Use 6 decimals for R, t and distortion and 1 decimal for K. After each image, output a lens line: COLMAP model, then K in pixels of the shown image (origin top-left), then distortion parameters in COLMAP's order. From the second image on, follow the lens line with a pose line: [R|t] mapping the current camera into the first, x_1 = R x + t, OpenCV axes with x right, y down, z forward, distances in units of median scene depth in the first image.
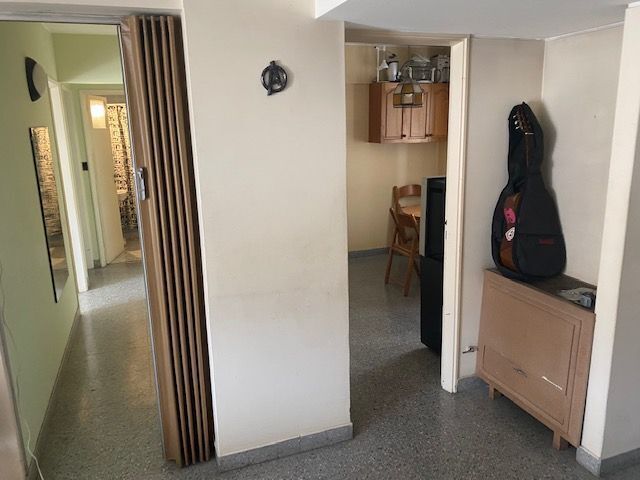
lens RADIAL K [[499.0, 0, 320.5], [0, 499.0, 241.2], [0, 0, 1]] dist [0.032348, -0.005464]
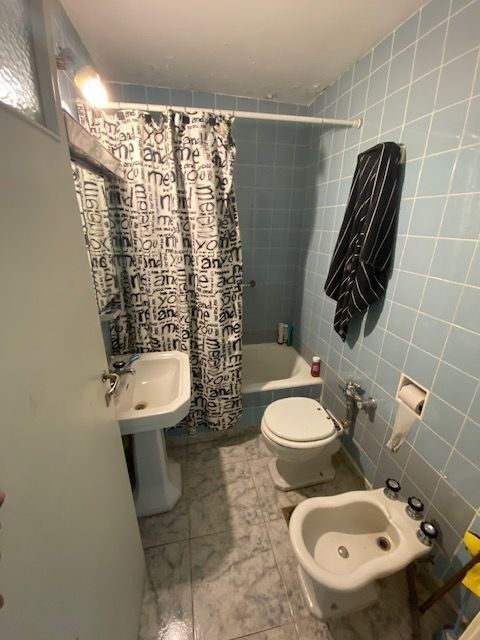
lens RADIAL K [[260.1, 0, 238.9], [0, 260.1, 318.0], [0, 0, 1]] dist [0.025483, -0.000551]
pose [[0.987832, 0.078629, -0.134183, -0.328342], [-0.062397, 0.990669, 0.121166, -0.160968], [0.142458, -0.111319, 0.983521, 0.822960]]
